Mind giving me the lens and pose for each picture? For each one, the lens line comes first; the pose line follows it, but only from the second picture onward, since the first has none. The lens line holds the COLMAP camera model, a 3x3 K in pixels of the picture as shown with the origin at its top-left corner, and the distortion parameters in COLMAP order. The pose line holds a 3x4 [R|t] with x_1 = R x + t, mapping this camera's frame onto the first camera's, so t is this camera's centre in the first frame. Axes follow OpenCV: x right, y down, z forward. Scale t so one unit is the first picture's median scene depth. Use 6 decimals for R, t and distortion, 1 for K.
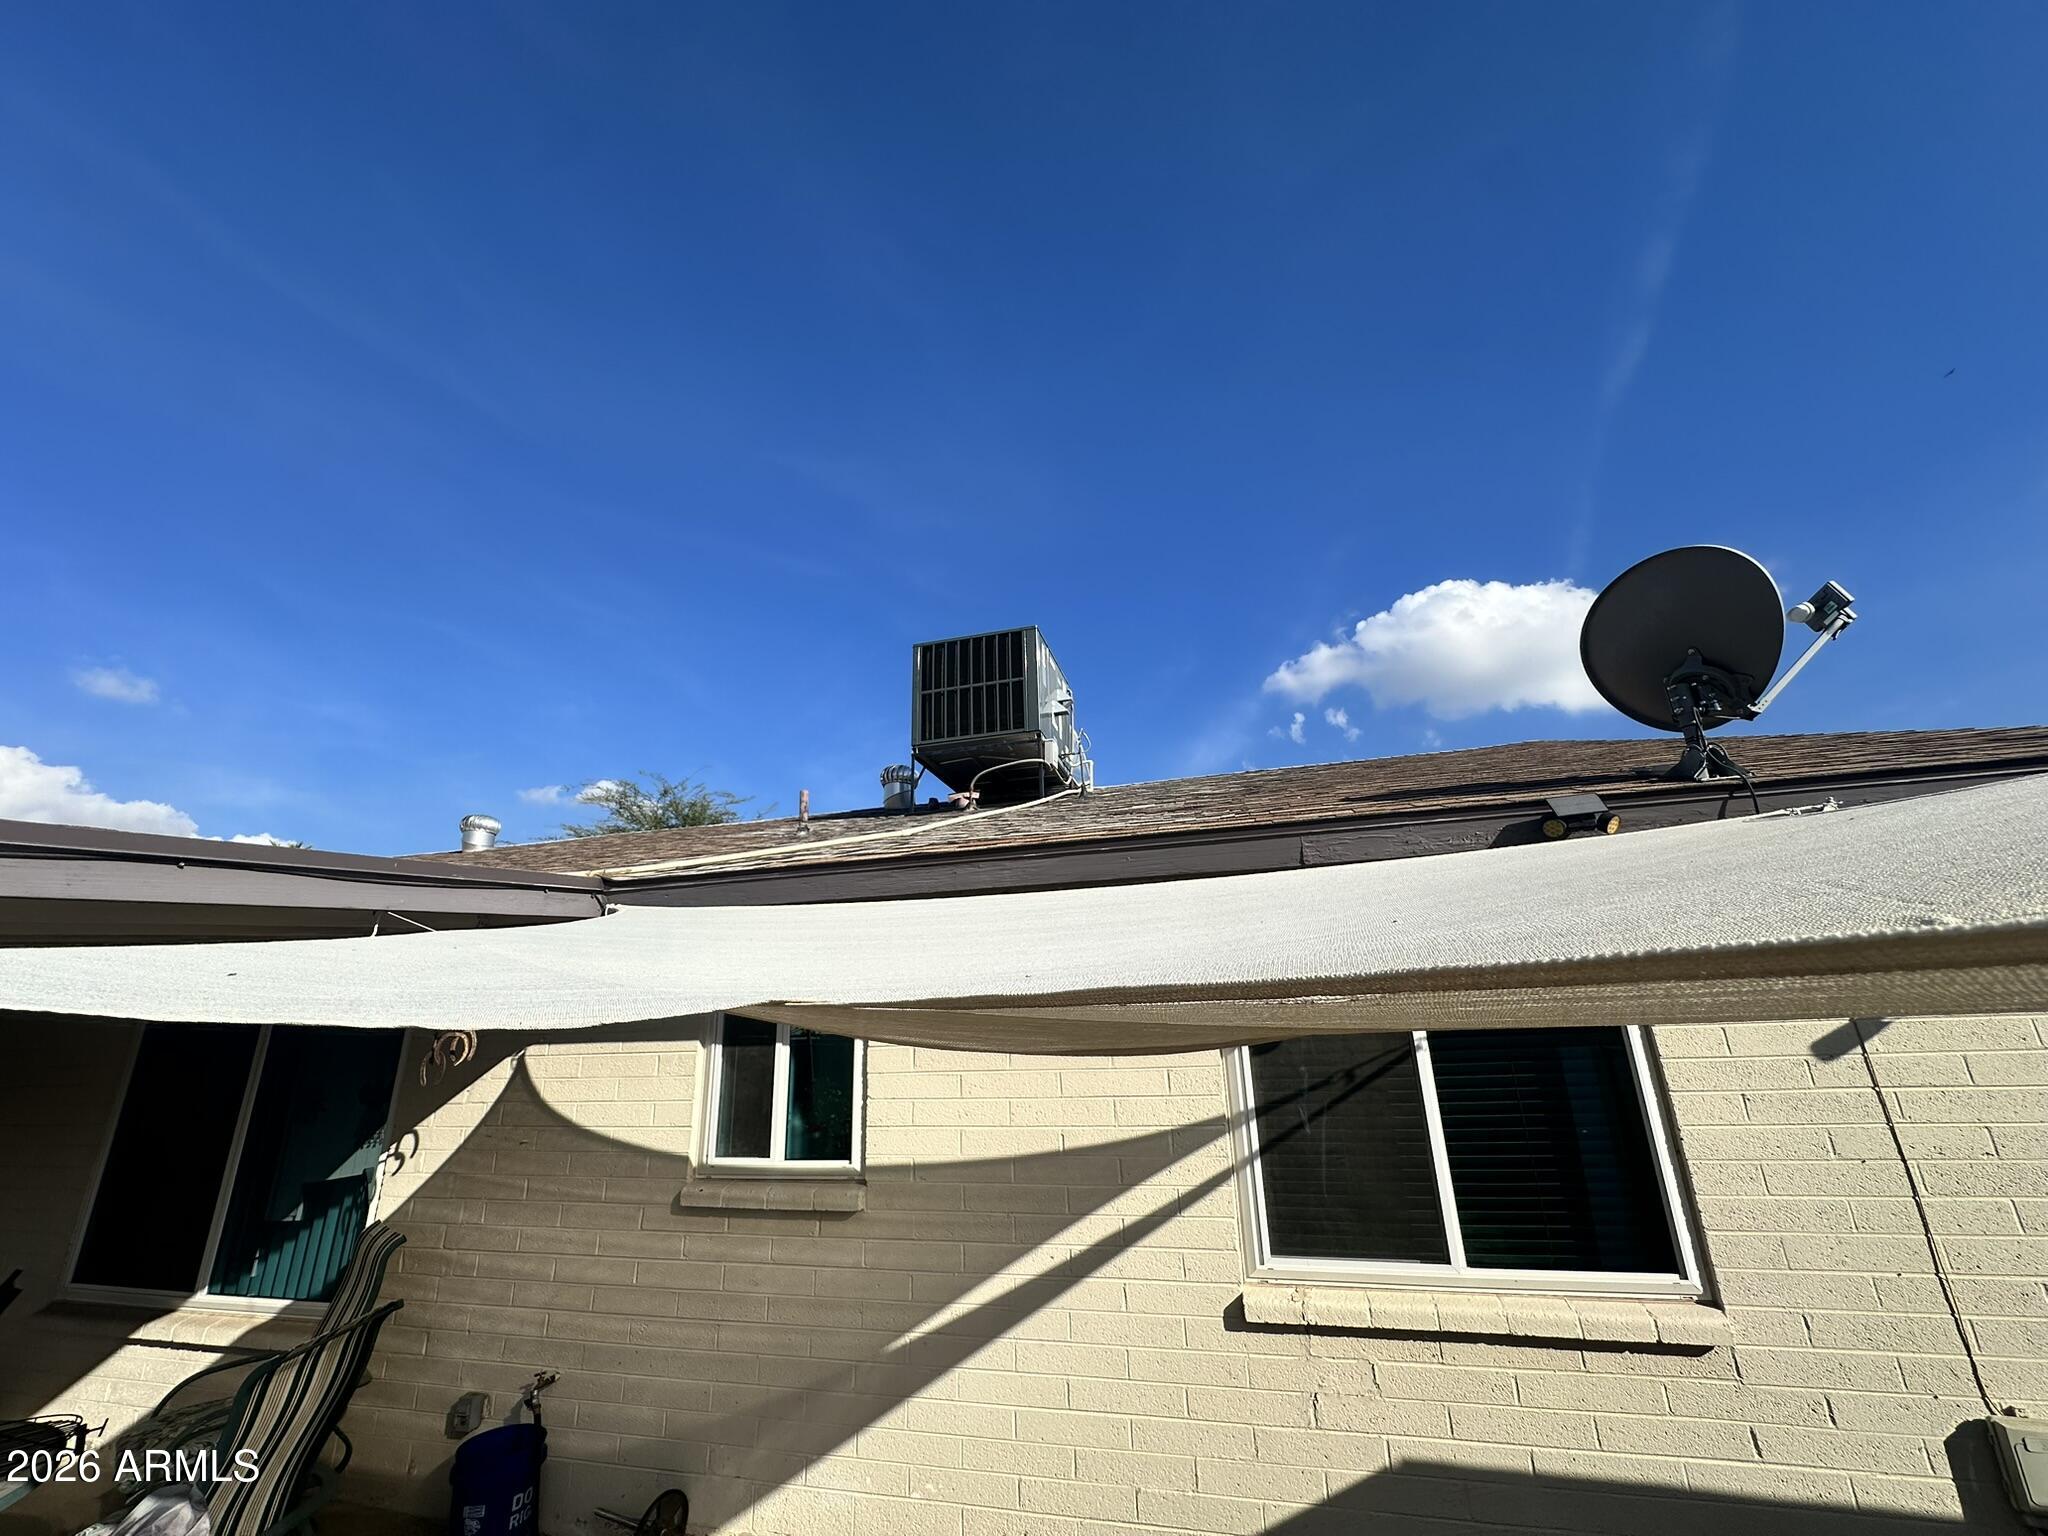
lens RADIAL K [[816.3, 0, 1024.0], [0, 816.3, 768.0], [0, 0, 1]] dist [-0.000270, -0.000185]
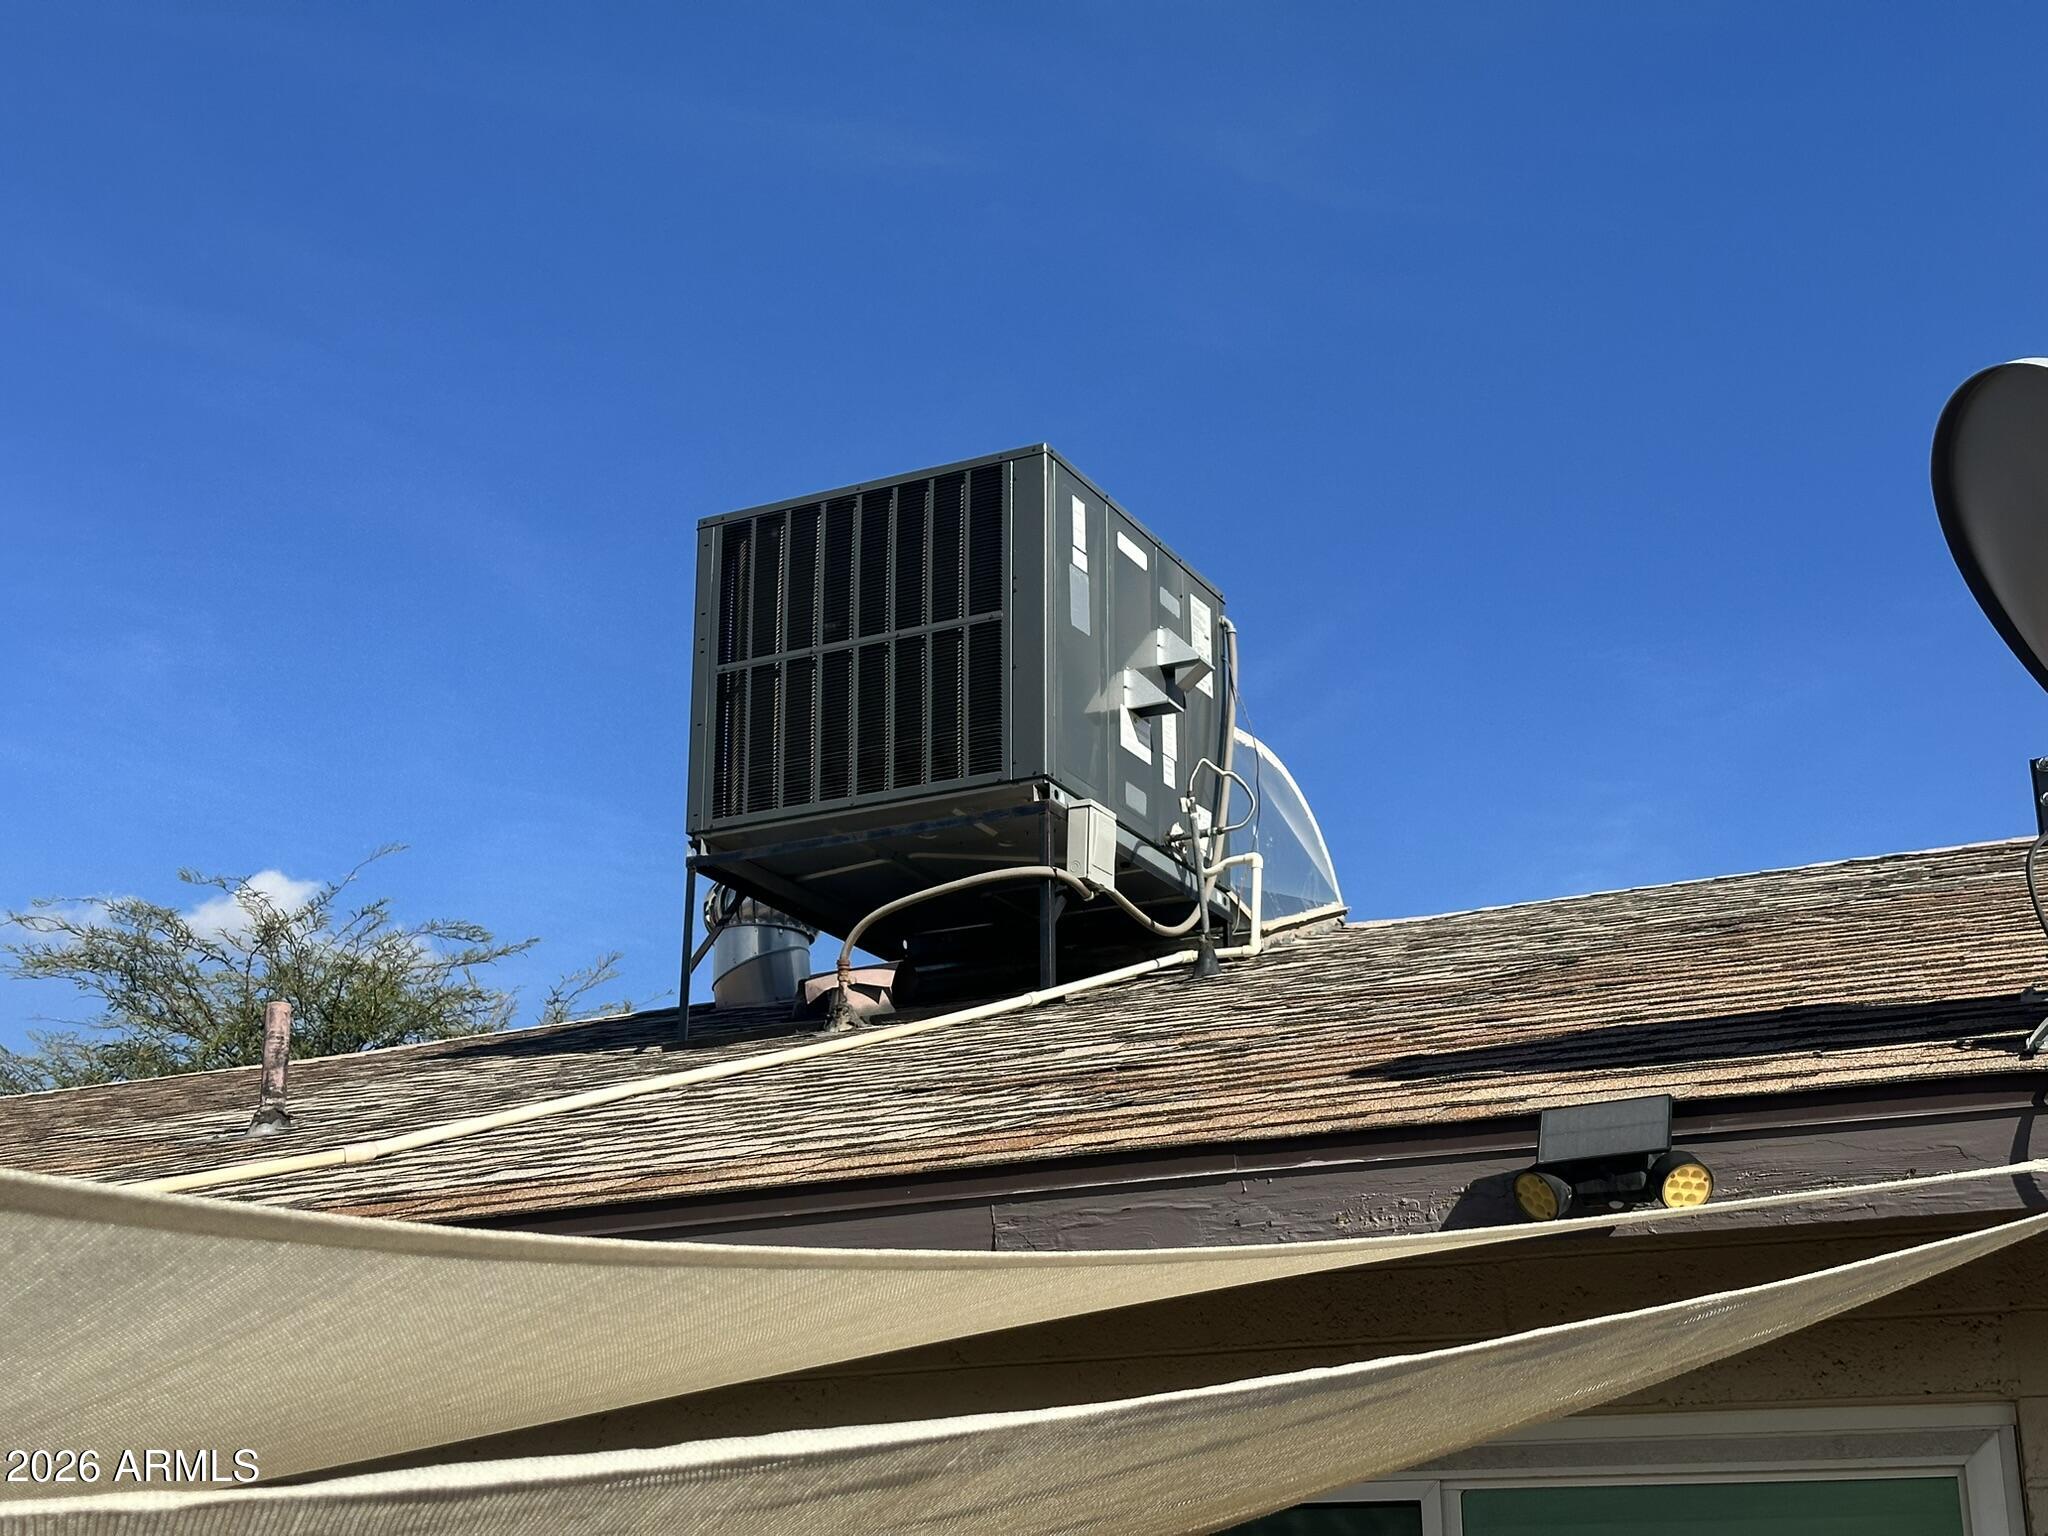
lens RADIAL K [[2853.3, 0, 1024.0], [0, 2853.3, 768.0], [0, 0, 1]] dist [0.134305, 0.018498]
pose [[0.978096, -0.041347, -0.204007, 0.467865], [0.040488, 0.999145, -0.008384, -0.077667], [0.204179, -0.000059, 0.978934, -0.205017]]
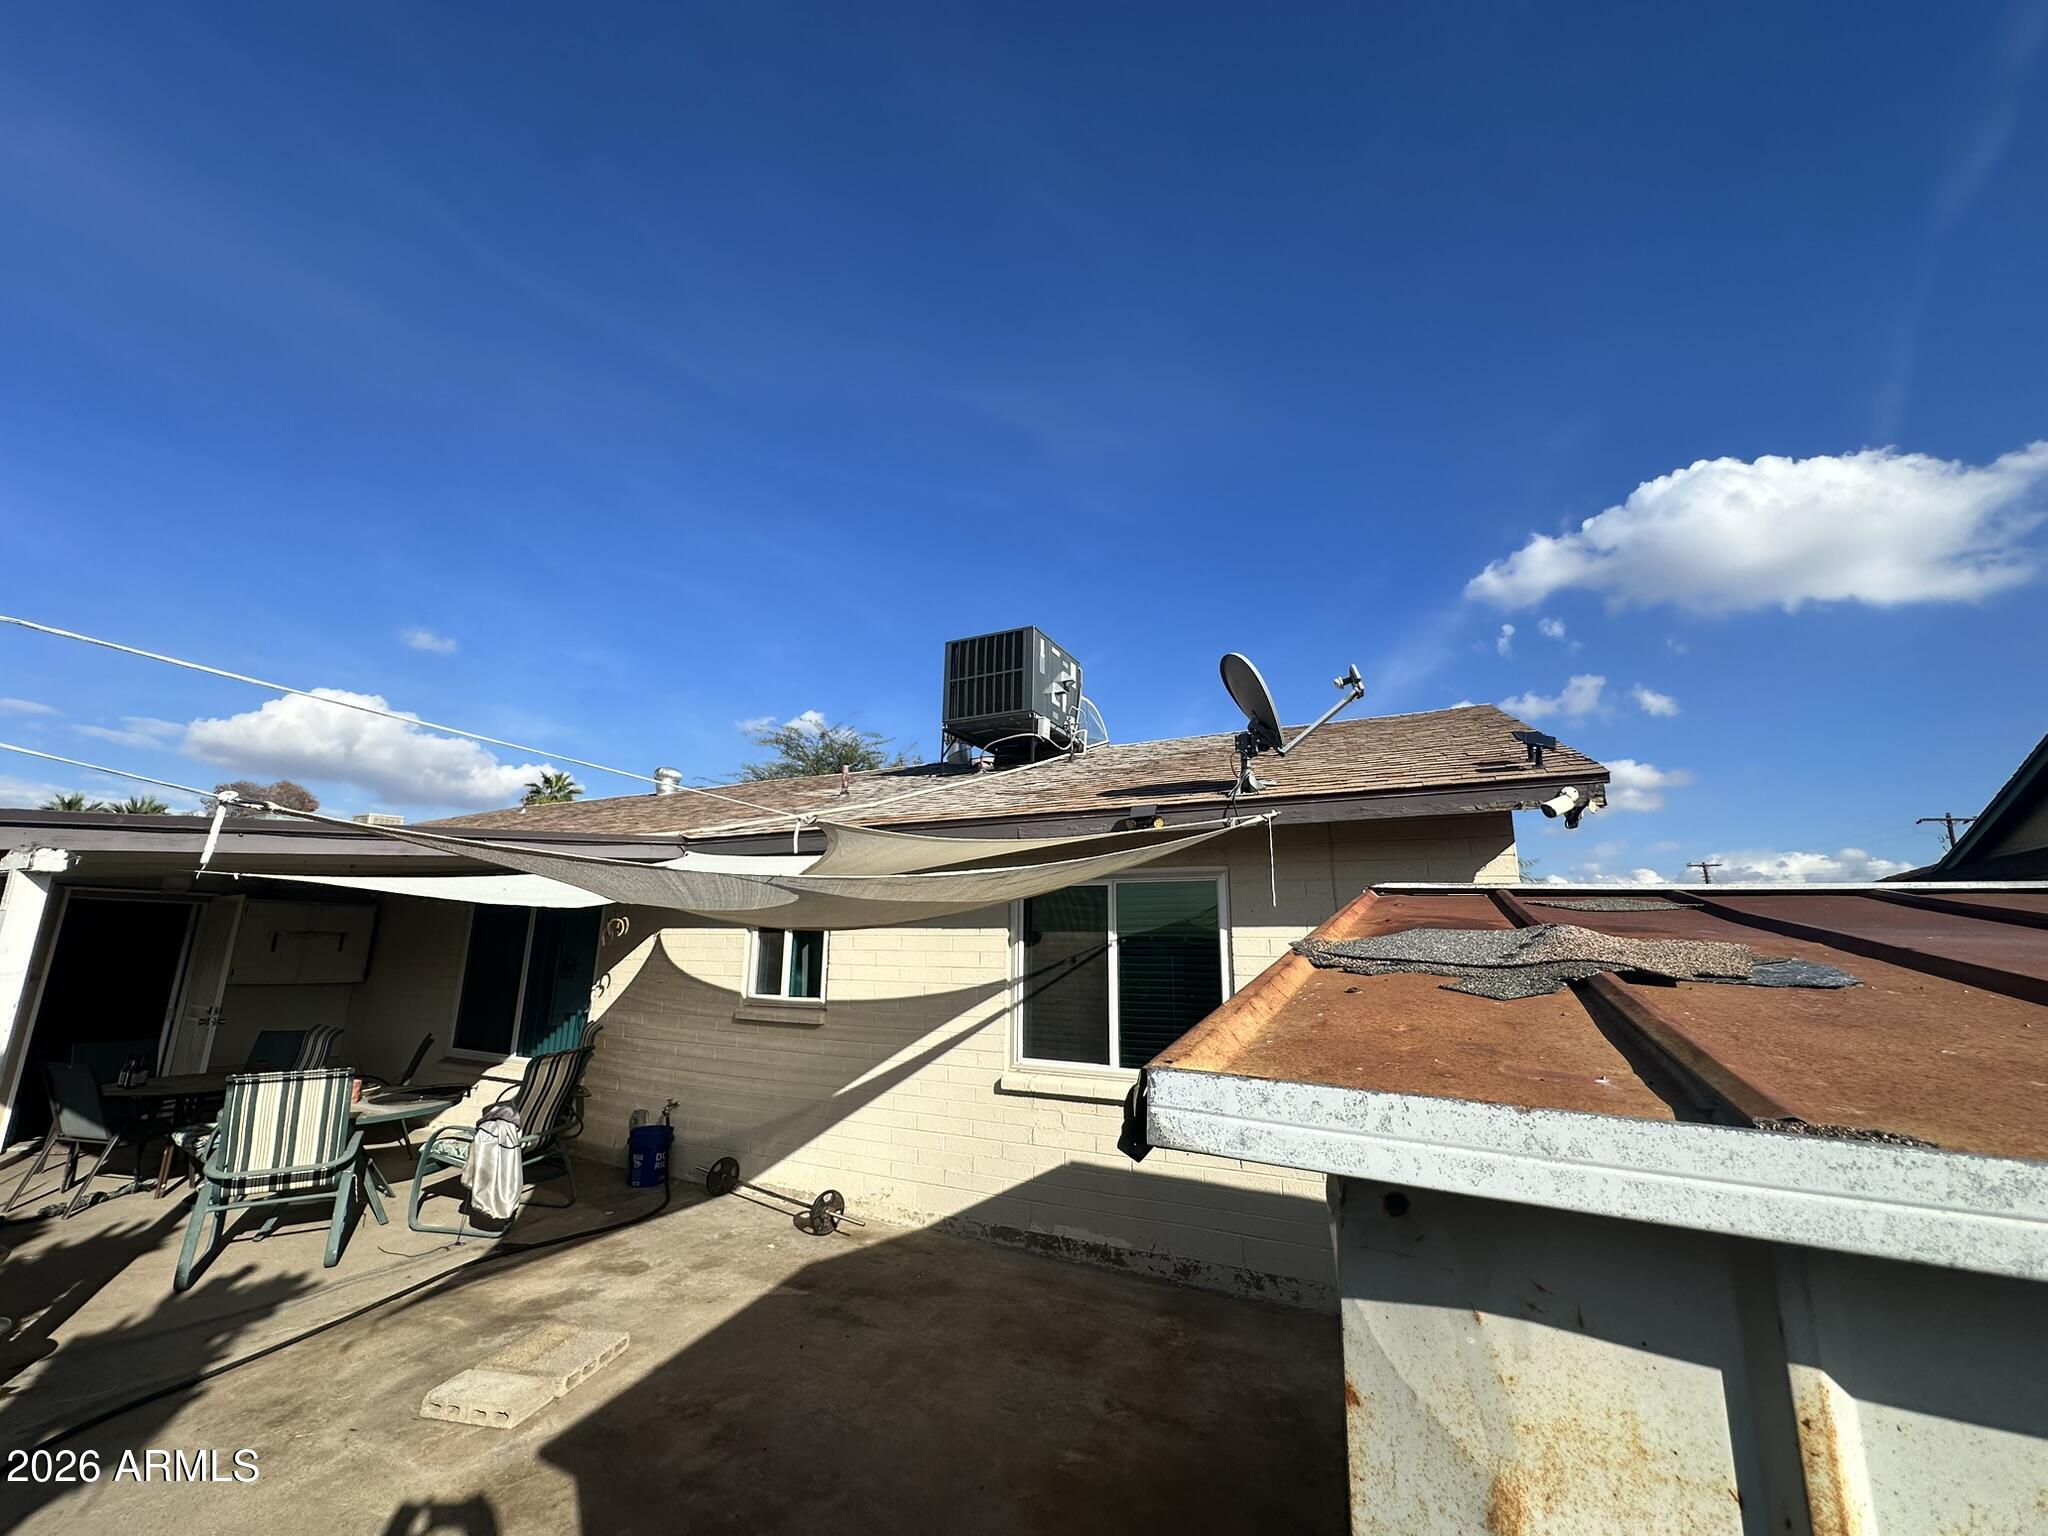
lens RADIAL K [[820.1, 0, 1024.0], [0, 820.1, 768.0], [0, 0, 1]] dist [0.000949, -0.000229]
pose [[0.977528, -0.004443, -0.210760, 0.539417], [0.024487, 0.995403, 0.092592, -0.147716], [0.209380, -0.095672, 0.973143, -0.524676]]
